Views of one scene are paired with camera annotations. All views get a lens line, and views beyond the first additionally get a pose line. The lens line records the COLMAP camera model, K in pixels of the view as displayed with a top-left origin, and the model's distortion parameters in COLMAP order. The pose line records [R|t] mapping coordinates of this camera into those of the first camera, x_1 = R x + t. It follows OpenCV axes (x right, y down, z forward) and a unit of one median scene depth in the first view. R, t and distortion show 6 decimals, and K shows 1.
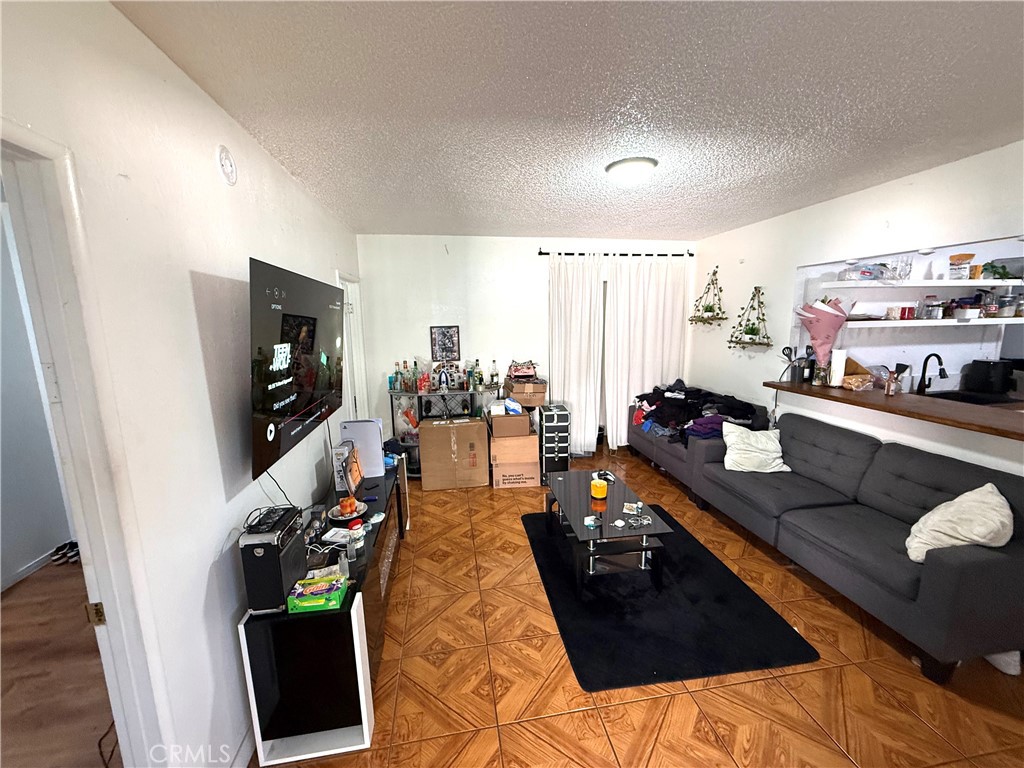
lens RADIAL K [[406.4, 0, 507.9], [0, 406.4, 382.4], [0, 0, 1]] dist [-0.001560, -0.000606]
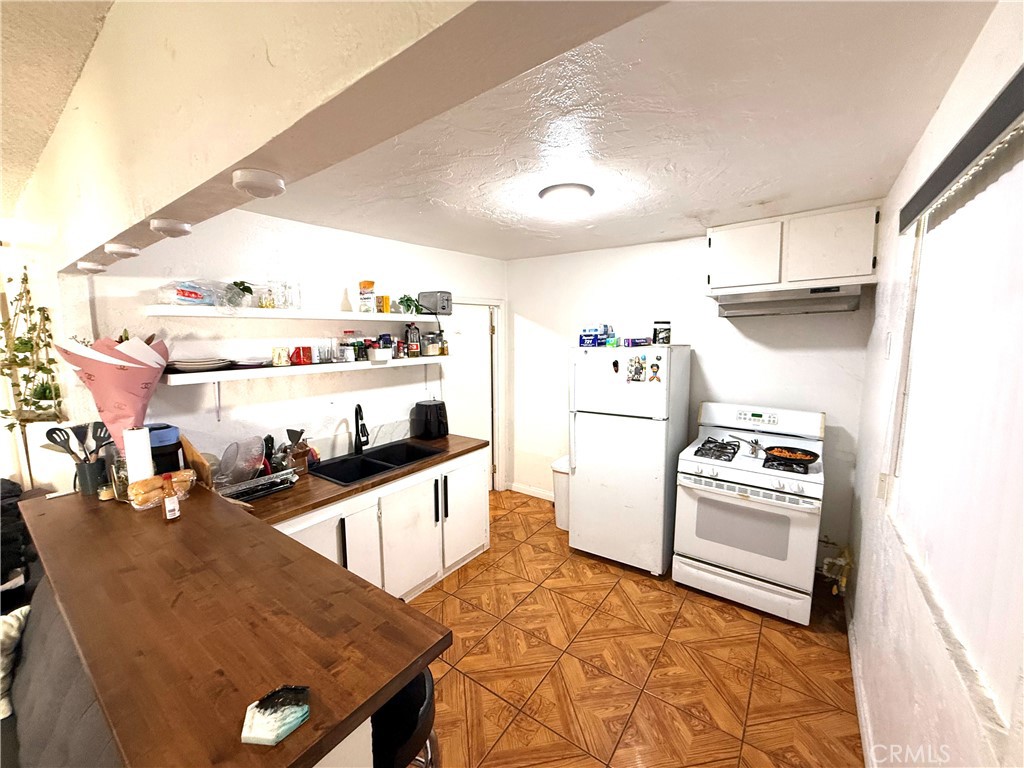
lens RADIAL K [[406.4, 0, 507.9], [0, 406.4, 382.4], [0, 0, 1]] dist [-0.001560, -0.000606]
pose [[0.704766, -0.071961, 0.705781, 0.711013], [0.107754, 0.994158, -0.006235, -0.078226], [-0.701209, 0.080445, 0.708403, 0.236074]]
